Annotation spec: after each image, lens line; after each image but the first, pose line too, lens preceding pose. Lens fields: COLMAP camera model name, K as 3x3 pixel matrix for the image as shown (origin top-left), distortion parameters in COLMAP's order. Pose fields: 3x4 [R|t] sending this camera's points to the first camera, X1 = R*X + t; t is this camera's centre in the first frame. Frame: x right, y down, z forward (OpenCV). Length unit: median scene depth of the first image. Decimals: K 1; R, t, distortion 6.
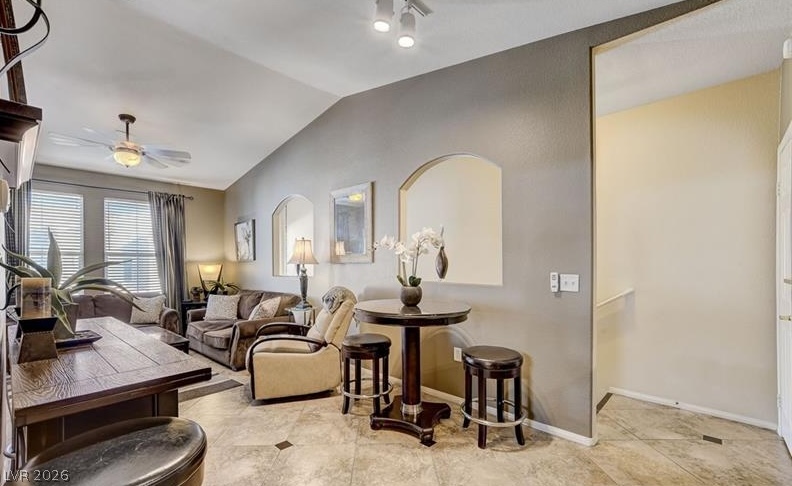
lens RADIAL K [[346.1, 0, 393.7], [0, 346.1, 266.0], [0, 0, 1]] dist [-0.000137, 0.000359]
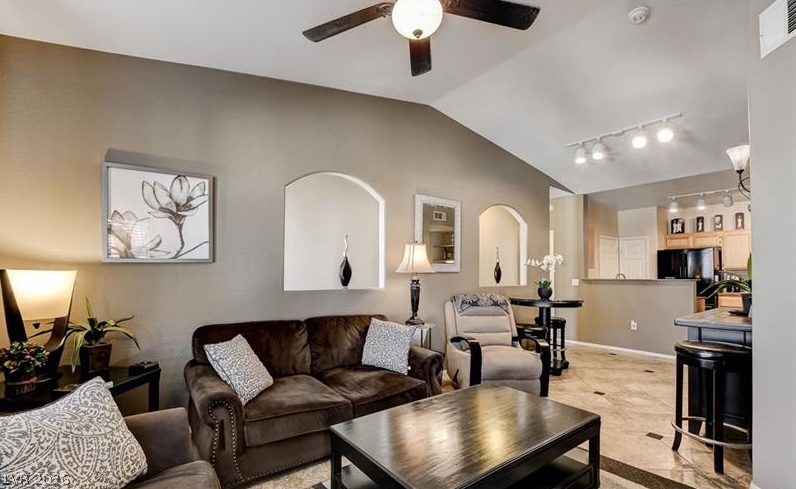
lens RADIAL K [[366.8, 0, 393.7], [0, 366.8, 267.6], [0, 0, 1]] dist [-0.004063, -0.000665]
pose [[0.160816, 0.022416, 0.986730, -0.923731], [0.000411, 0.999740, -0.022779, 0.002125], [-0.986984, 0.004068, 0.160765, 0.729142]]
